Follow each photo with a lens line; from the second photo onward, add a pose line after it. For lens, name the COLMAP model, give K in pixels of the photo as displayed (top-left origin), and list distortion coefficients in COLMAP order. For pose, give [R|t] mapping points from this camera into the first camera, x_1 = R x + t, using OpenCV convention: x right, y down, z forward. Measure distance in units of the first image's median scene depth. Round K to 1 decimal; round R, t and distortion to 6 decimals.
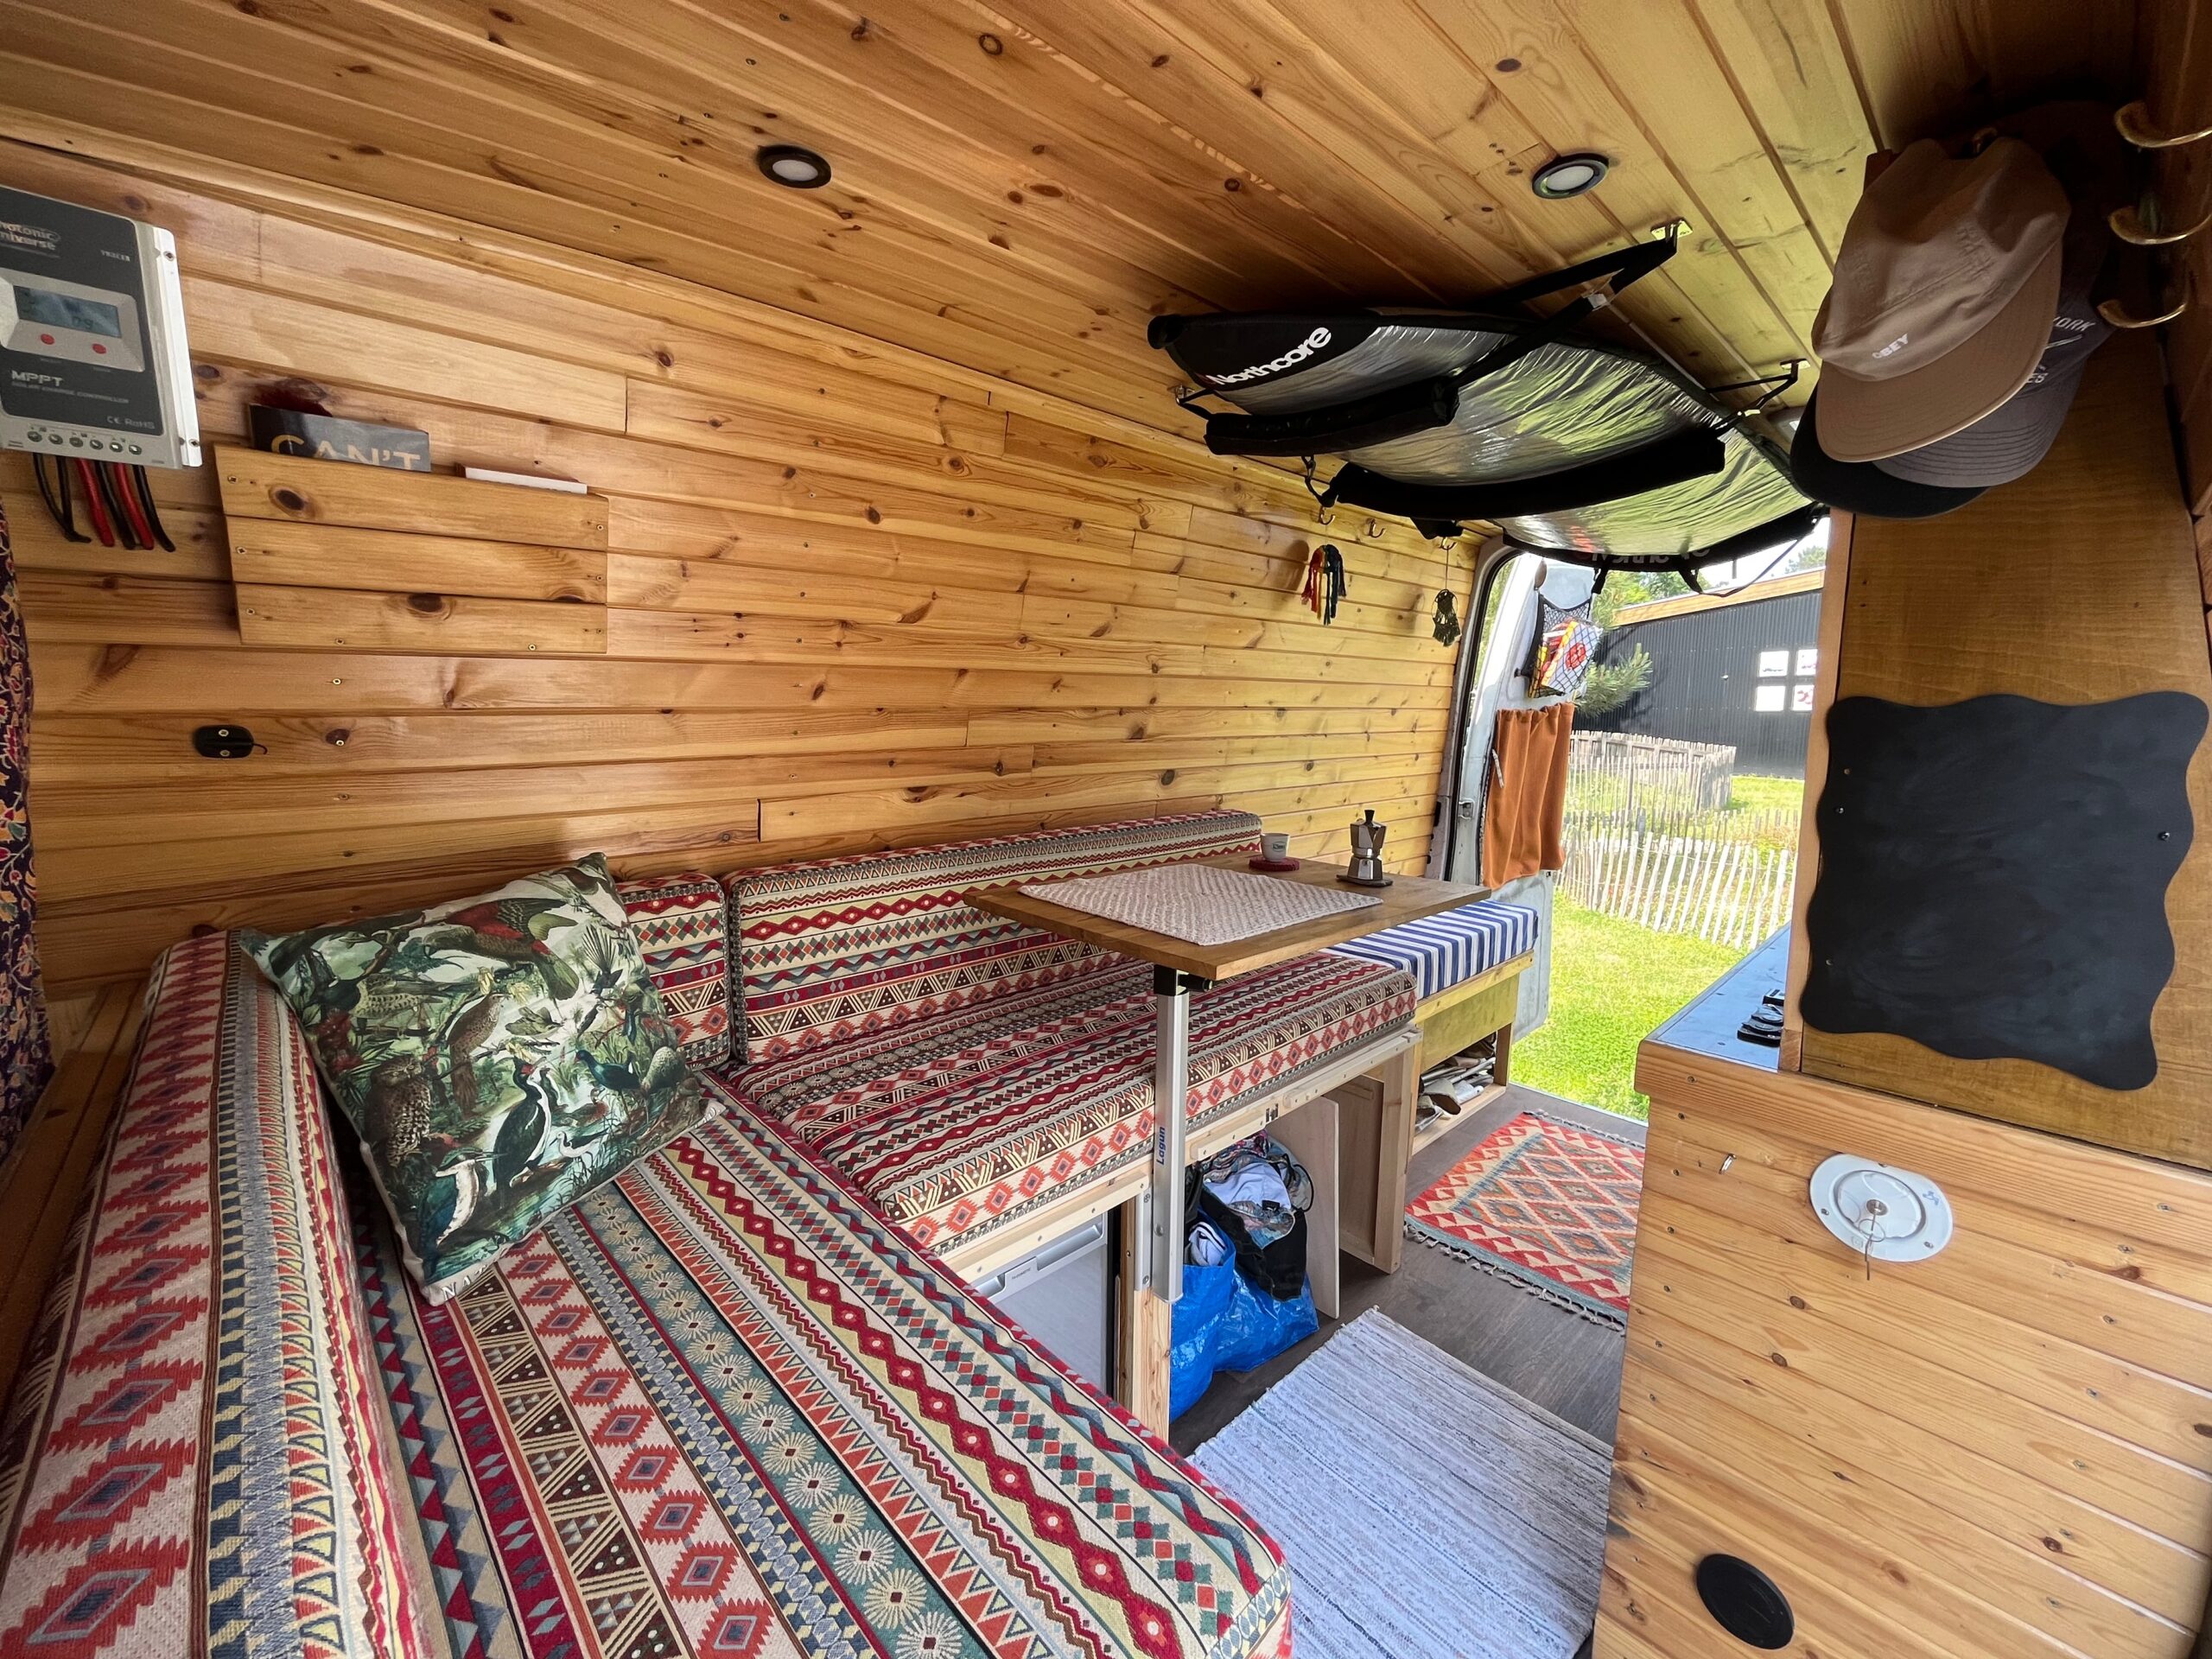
lens RADIAL K [[896.3, 0, 1103.0], [0, 896.3, 825.4], [0, 0, 1]] dist [-0.003670, 0.000514]
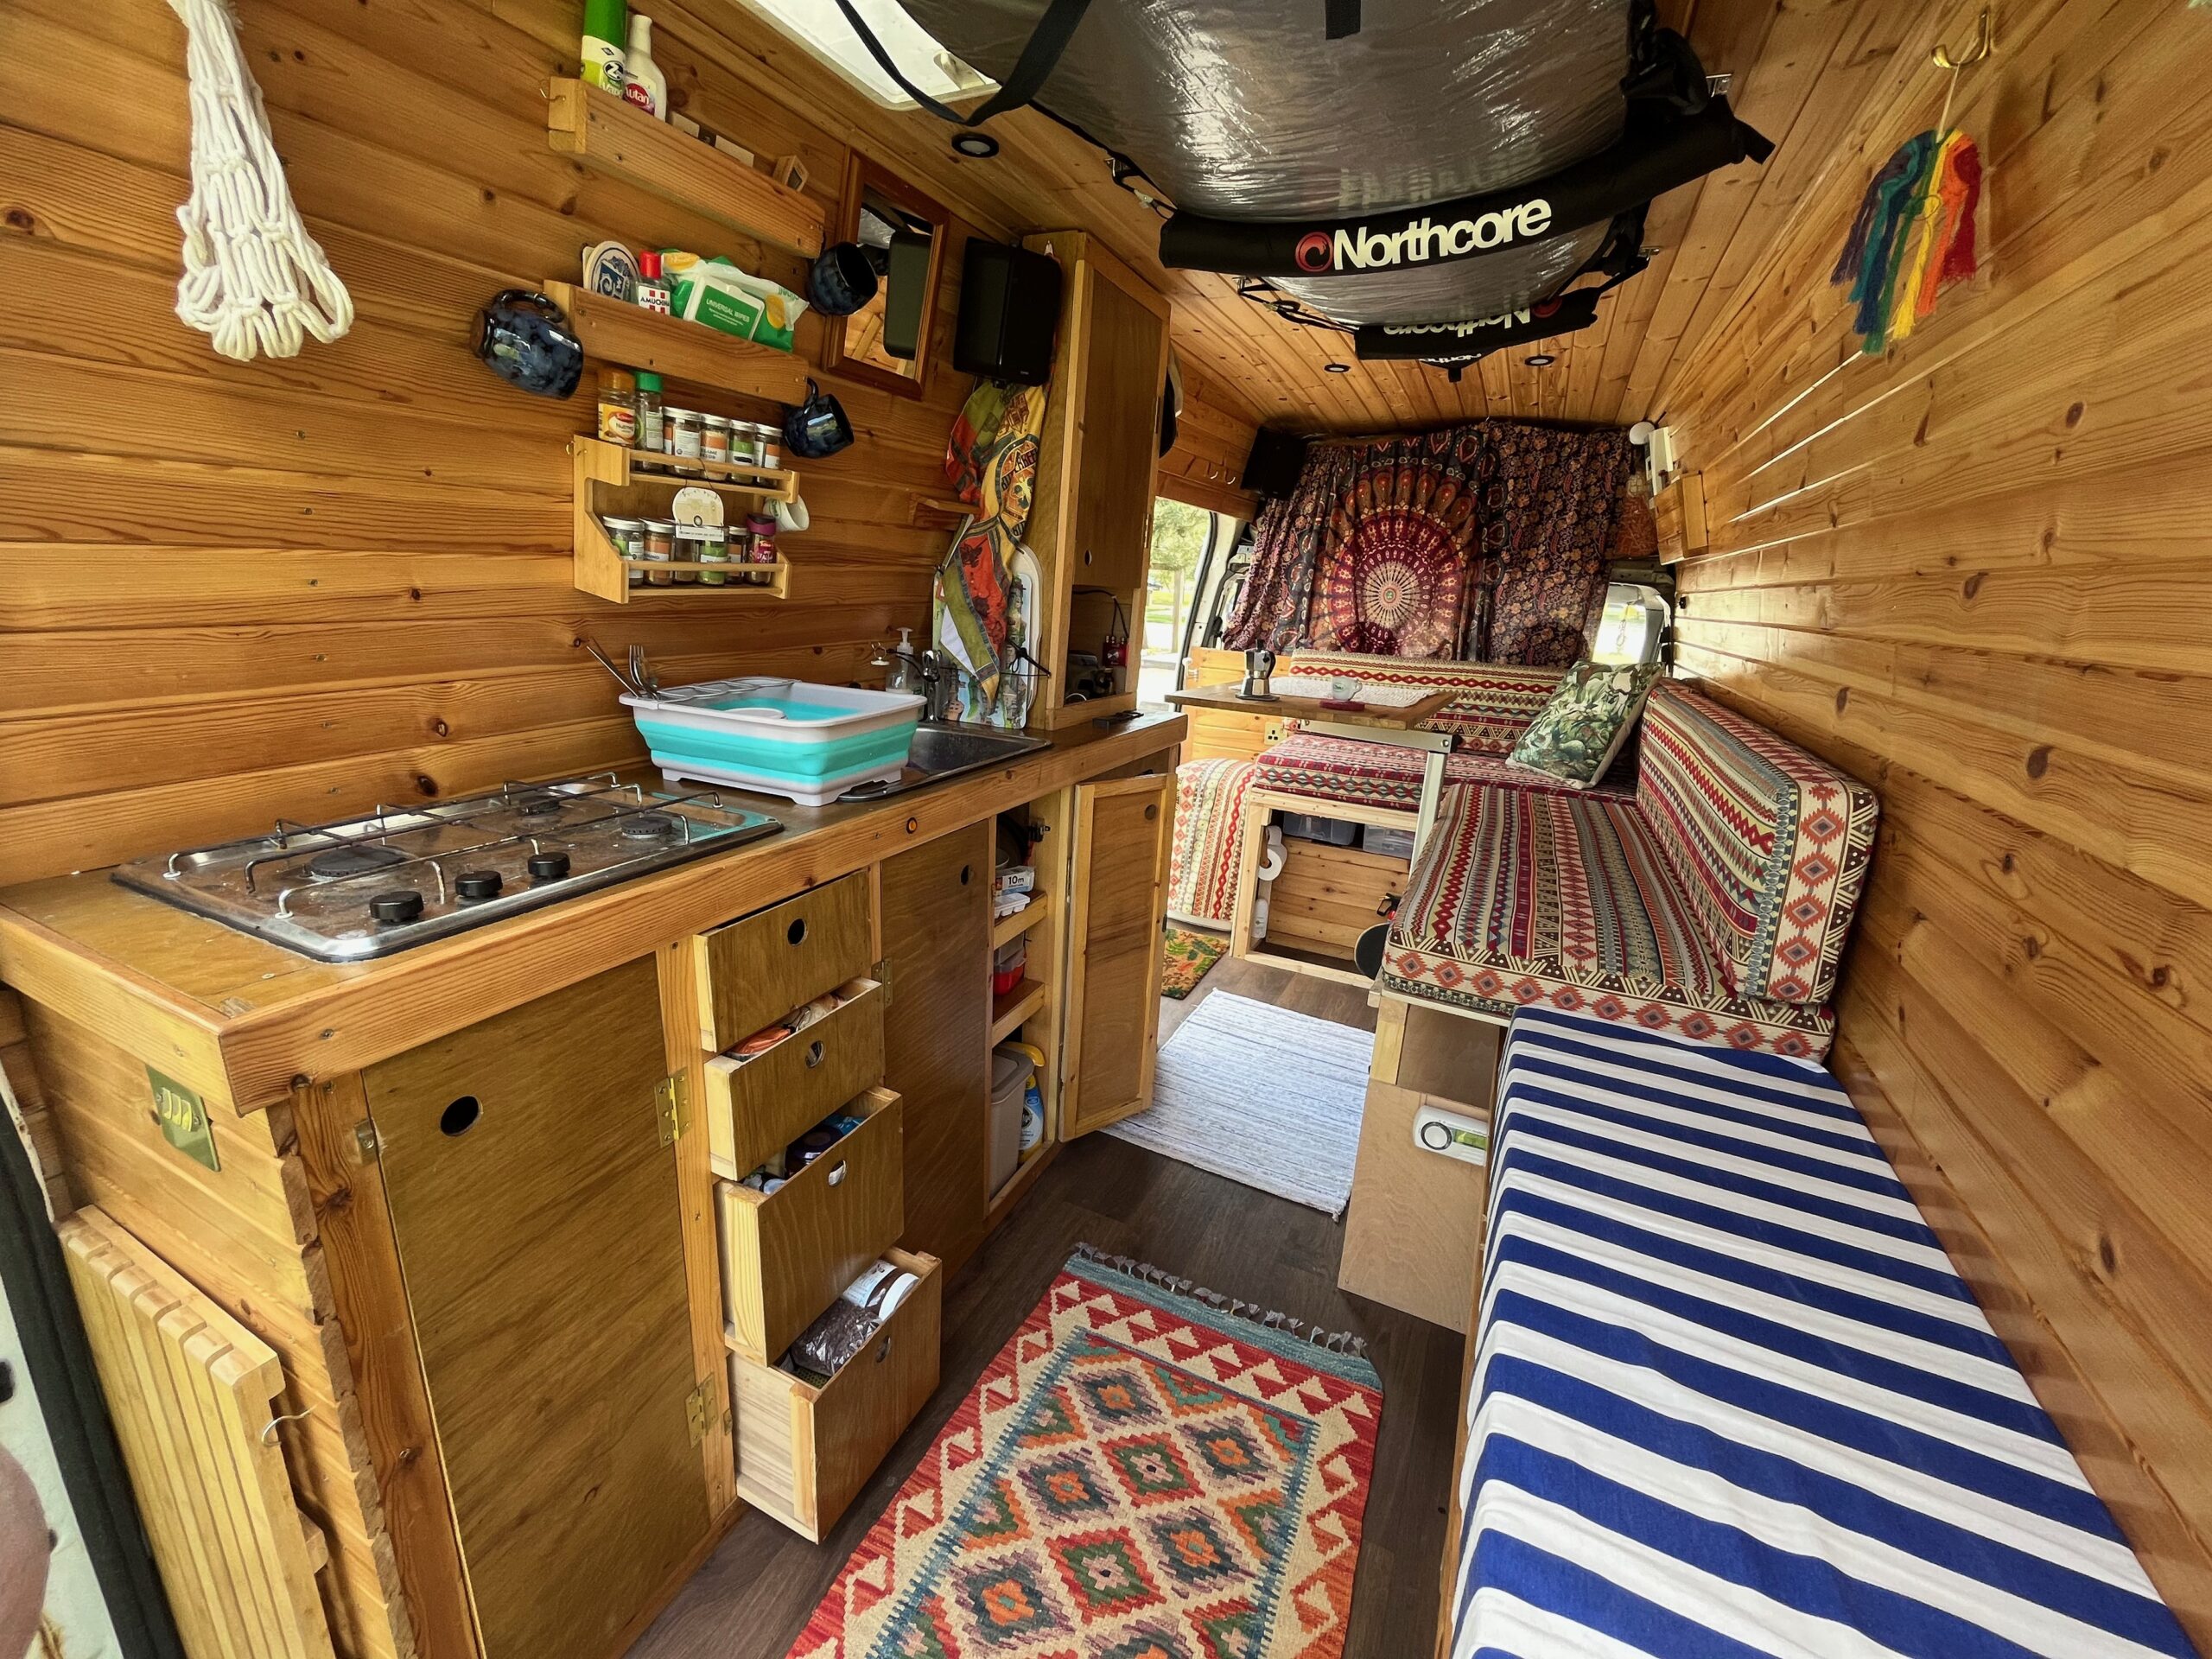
lens RADIAL K [[896.3, 0, 1106.9], [0, 896.3, 829.3], [0, 0, 1]] dist [-0.003670, 0.000514]
pose [[-0.927693, 0.043038, -0.370856, 1.349478], [-0.114437, 0.912740, 0.392186, -0.271630], [0.355374, 0.406268, -0.841817, 2.422929]]
